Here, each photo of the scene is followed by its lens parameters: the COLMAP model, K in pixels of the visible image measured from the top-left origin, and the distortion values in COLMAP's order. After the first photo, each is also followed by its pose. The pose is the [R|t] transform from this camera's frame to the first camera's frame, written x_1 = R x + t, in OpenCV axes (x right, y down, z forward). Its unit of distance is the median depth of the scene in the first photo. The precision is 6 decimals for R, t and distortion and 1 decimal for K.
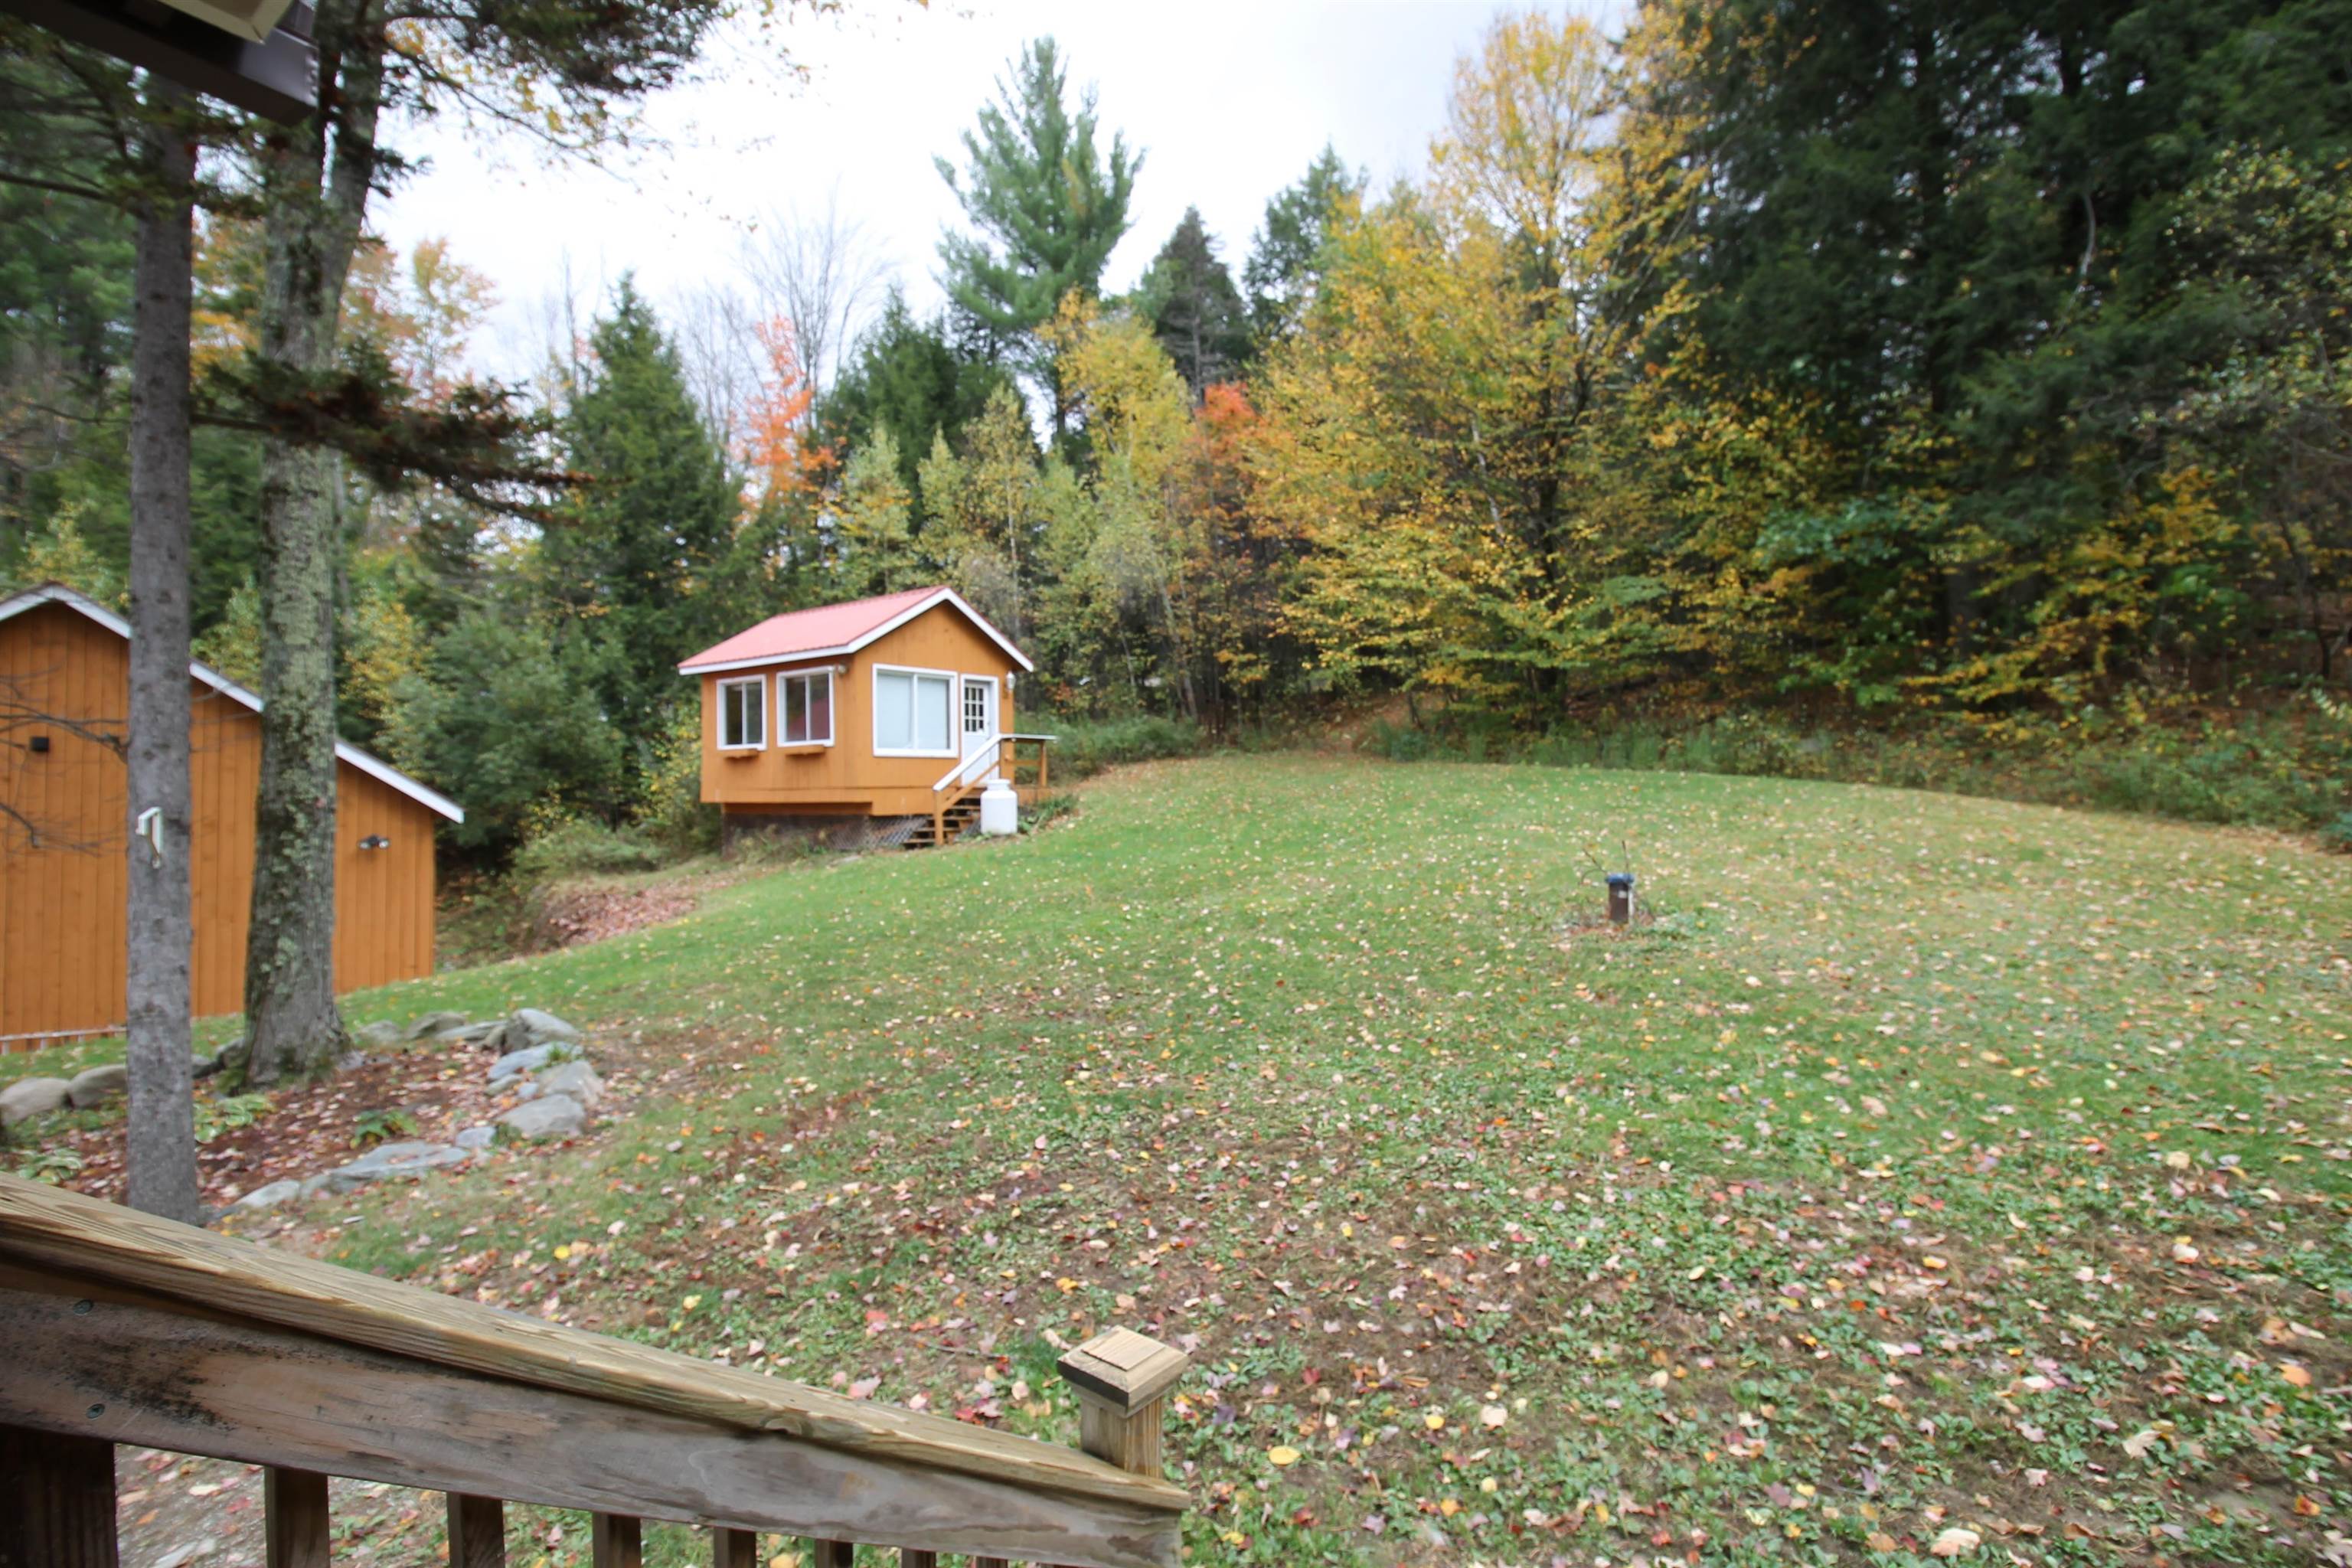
lens RADIAL K [[1104.1, 0, 1196.4], [0, 1104.1, 769.5], [0, 0, 1]] dist [-0.003660, -0.009817]
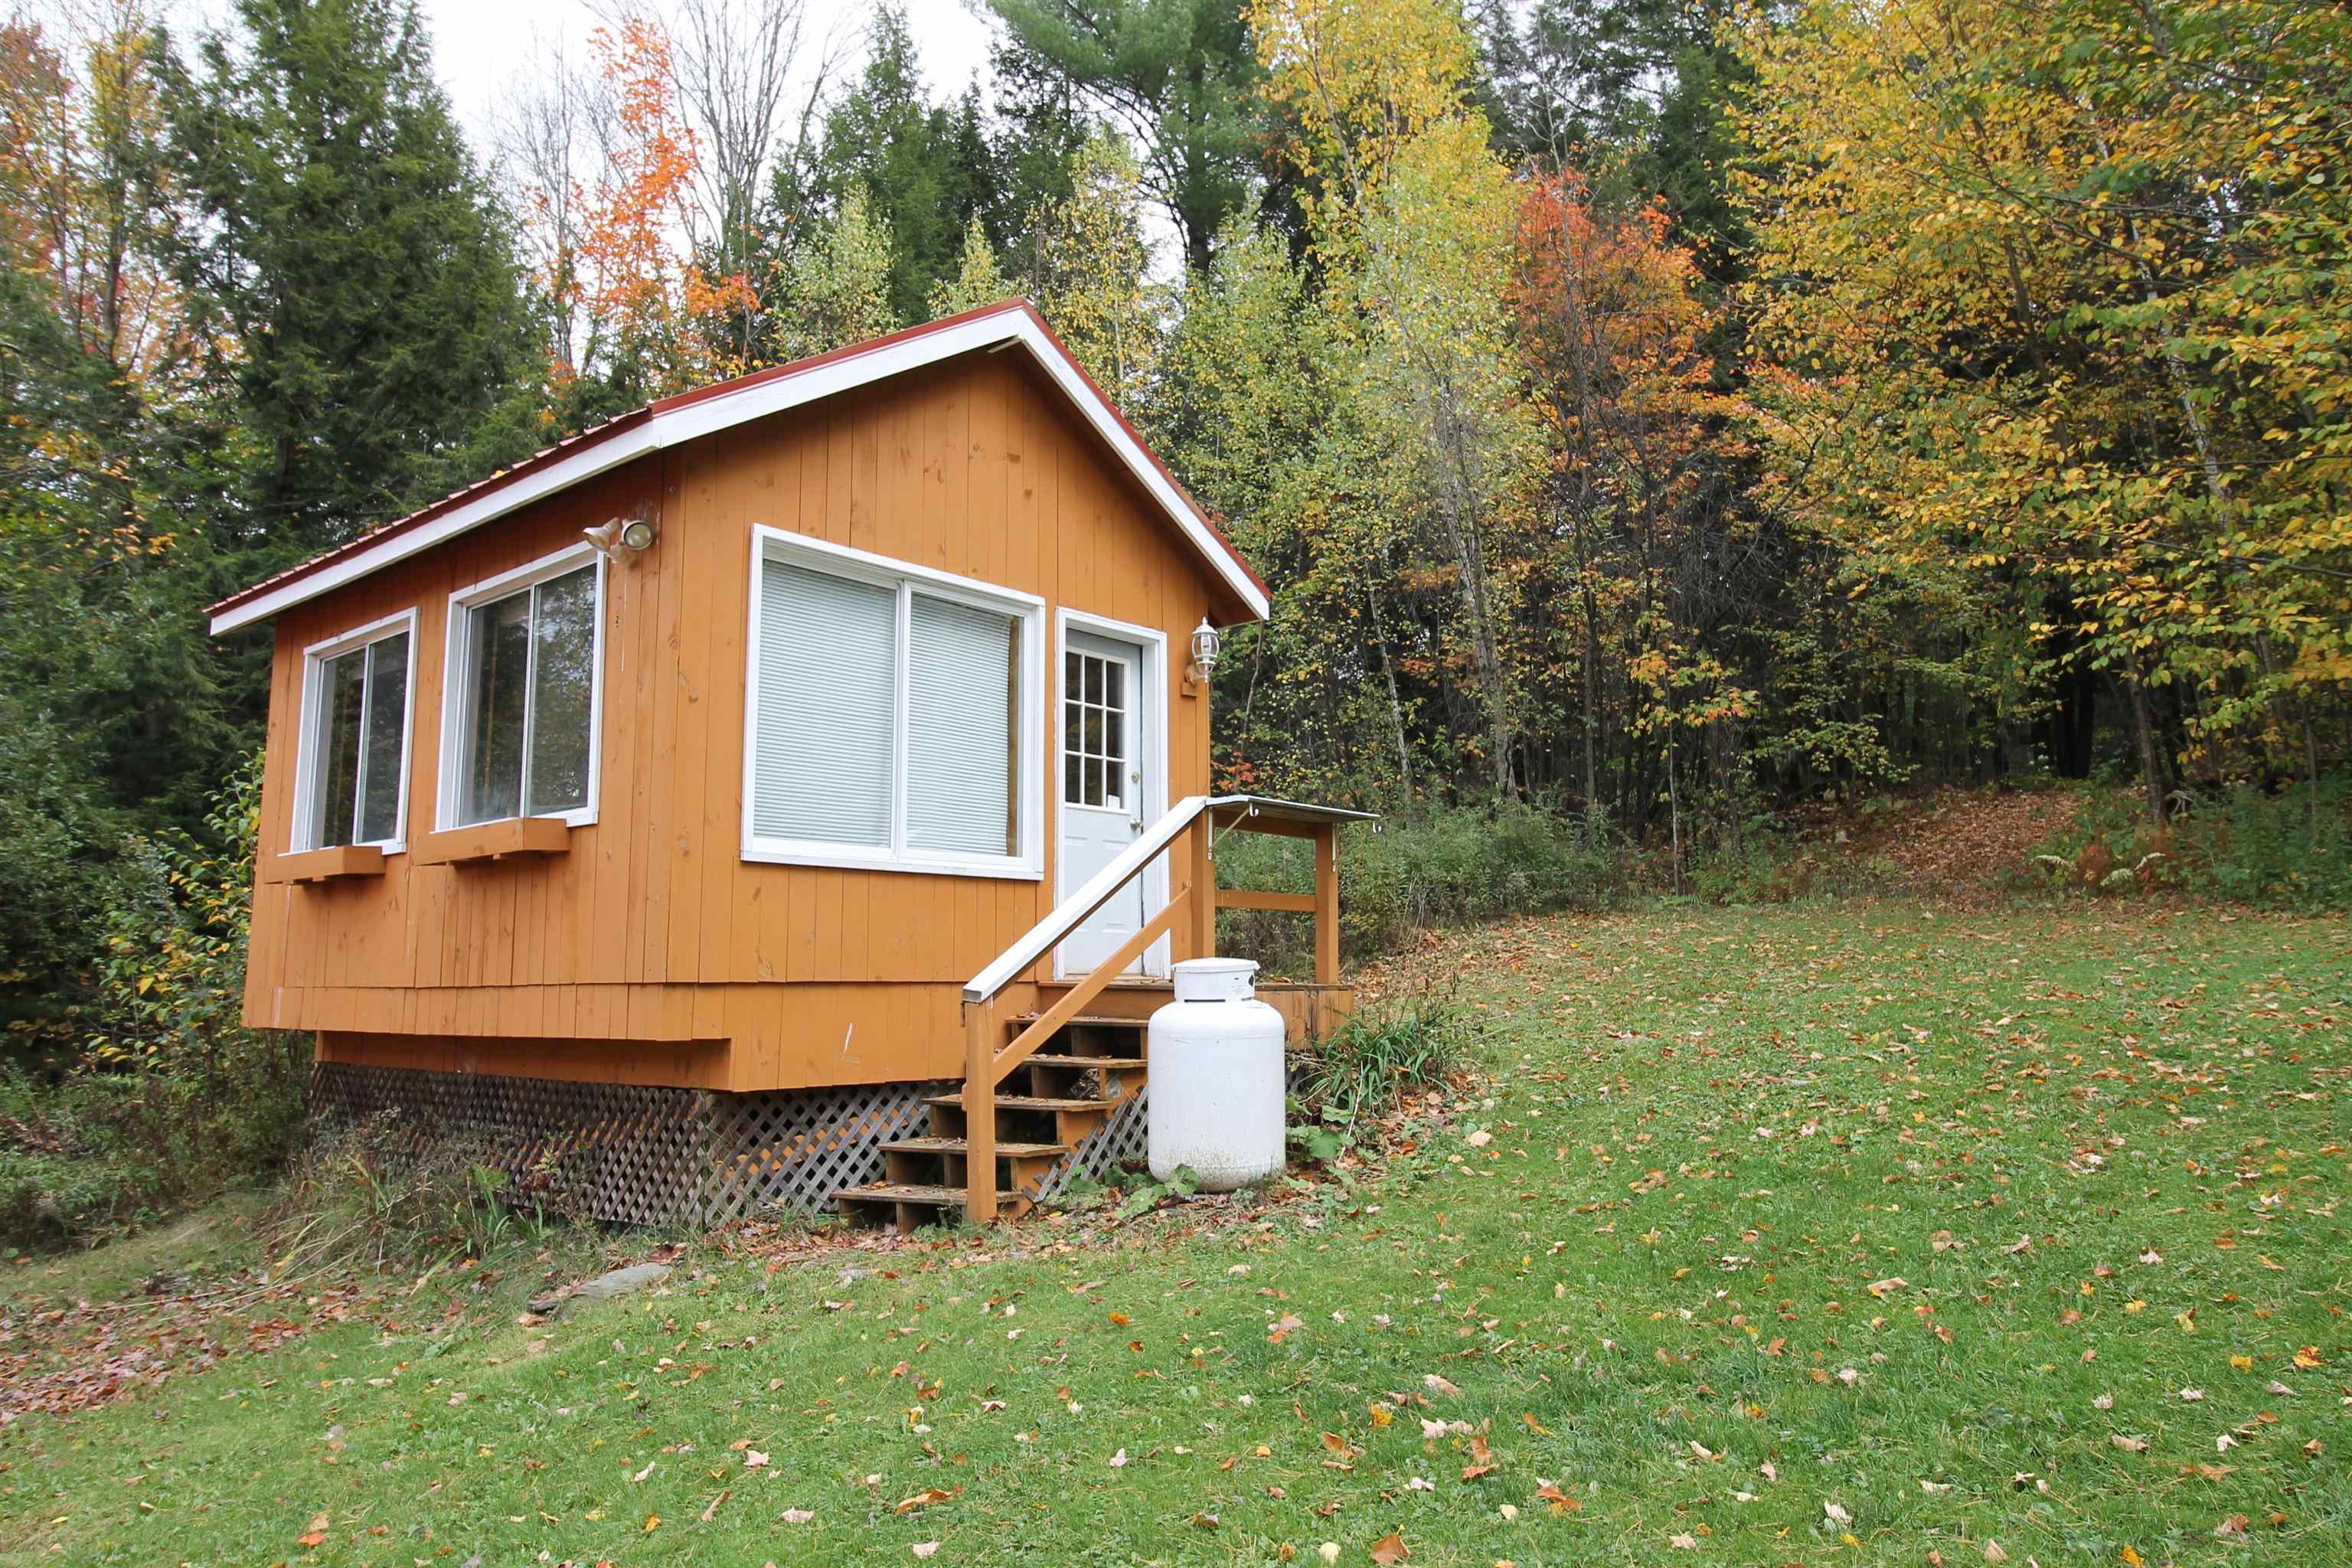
lens RADIAL K [[1586.5, 0, 1176.0], [0, 1586.5, 784.0], [0, 0, 1]] dist [0.002629, -0.000999]
pose [[0.996423, -0.003653, -0.084431, -0.146350], [-0.005603, 0.994011, -0.109139, 0.008728], [0.084324, 0.109221, 0.990434, 0.587441]]
